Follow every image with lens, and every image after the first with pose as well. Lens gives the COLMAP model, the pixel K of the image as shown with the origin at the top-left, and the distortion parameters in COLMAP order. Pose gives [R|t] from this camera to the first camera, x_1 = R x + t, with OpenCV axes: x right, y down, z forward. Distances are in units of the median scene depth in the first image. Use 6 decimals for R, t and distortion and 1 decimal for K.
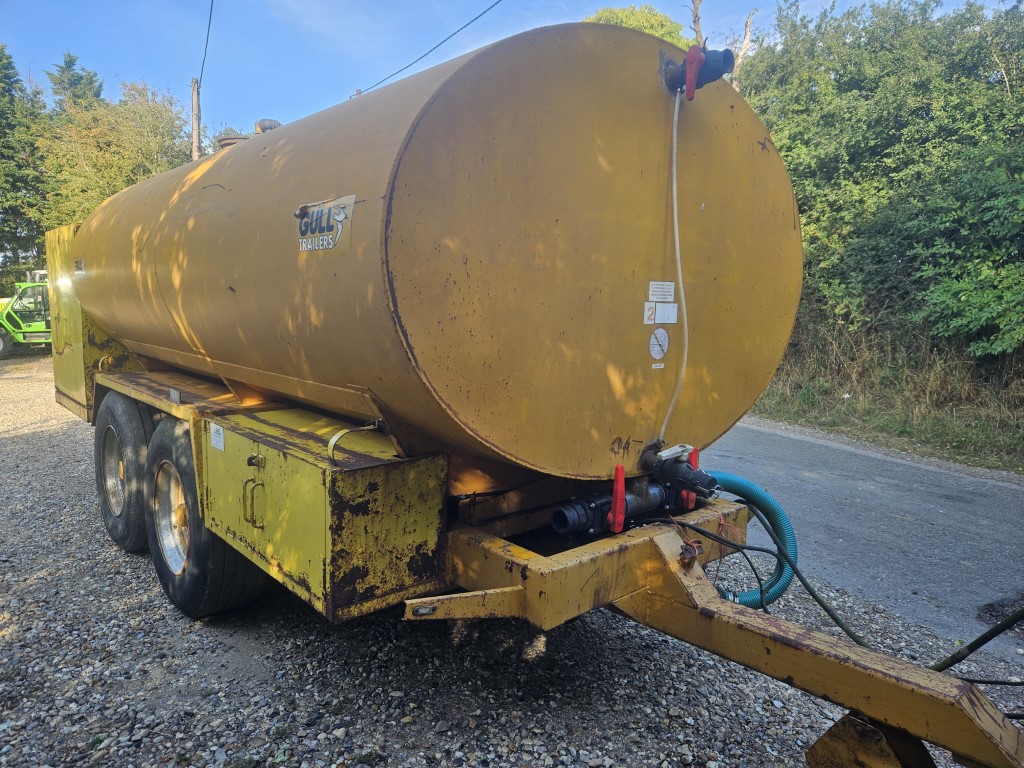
lens RADIAL K [[687.8, 0, 512.6], [0, 687.8, 391.0], [0, 0, 1]] dist [0.062244, -0.043291]
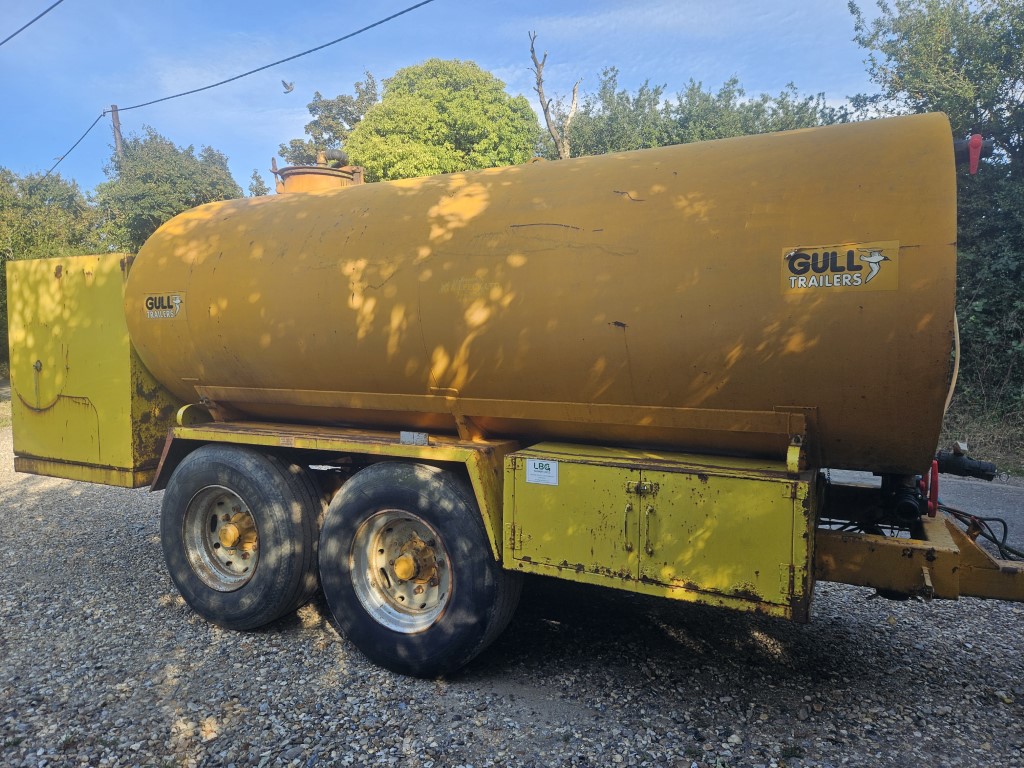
lens RADIAL K [[687.8, 0, 511.3], [0, 687.8, 384.7], [0, 0, 1]] dist [0.062244, -0.043291]
pose [[0.929588, -0.045088, 0.365831, -0.936368], [0.066621, 0.996697, -0.046444, -0.018633], [-0.362529, 0.067546, 0.929522, 0.104562]]
